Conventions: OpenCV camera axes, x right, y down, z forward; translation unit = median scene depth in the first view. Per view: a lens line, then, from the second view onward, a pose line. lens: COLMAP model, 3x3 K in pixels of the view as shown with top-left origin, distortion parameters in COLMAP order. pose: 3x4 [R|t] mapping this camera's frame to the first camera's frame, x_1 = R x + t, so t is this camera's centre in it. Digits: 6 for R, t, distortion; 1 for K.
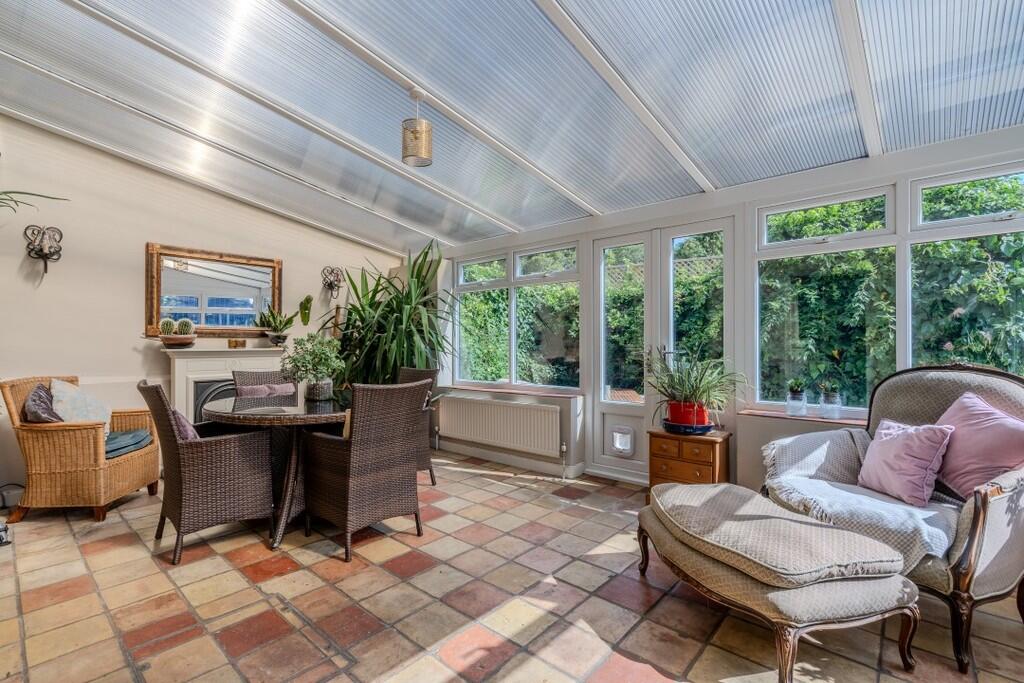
lens RADIAL K [[470.5, 0, 509.7], [0, 470.5, 345.5], [0, 0, 1]] dist [0.000281, 0.000405]
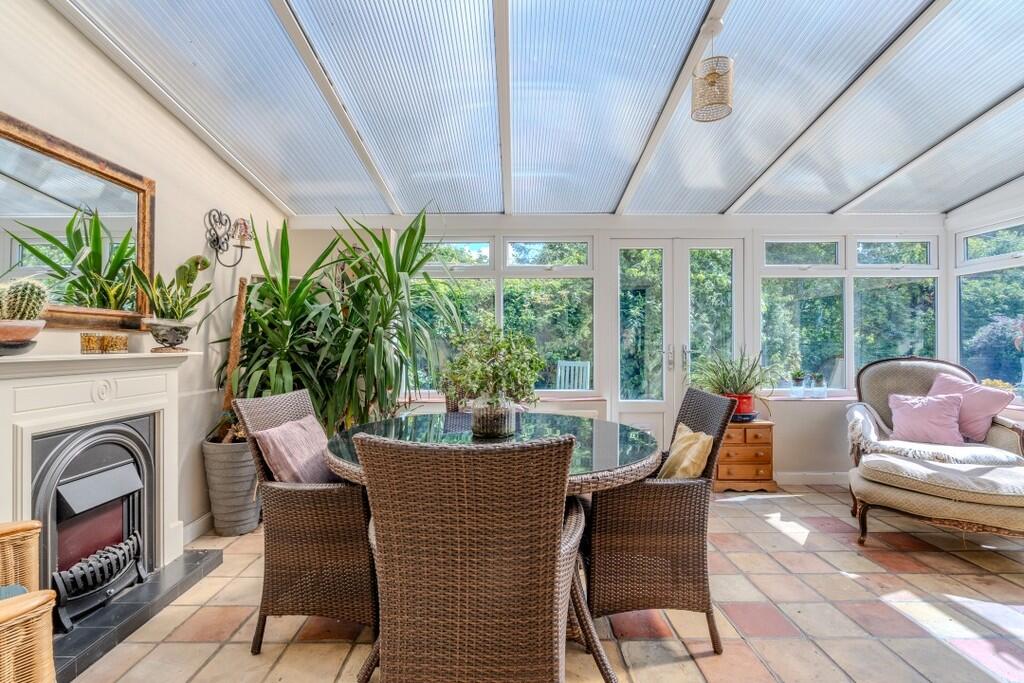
lens RADIAL K [[470.5, 0, 511.6], [0, 470.5, 340.0], [0, 0, 1]] dist [0.000281, 0.000405]
pose [[0.734693, 0.004859, 0.678382, -0.728895], [0.002842, 0.999944, -0.010240, -0.000801], [-0.678394, 0.009451, 0.734638, 0.477349]]
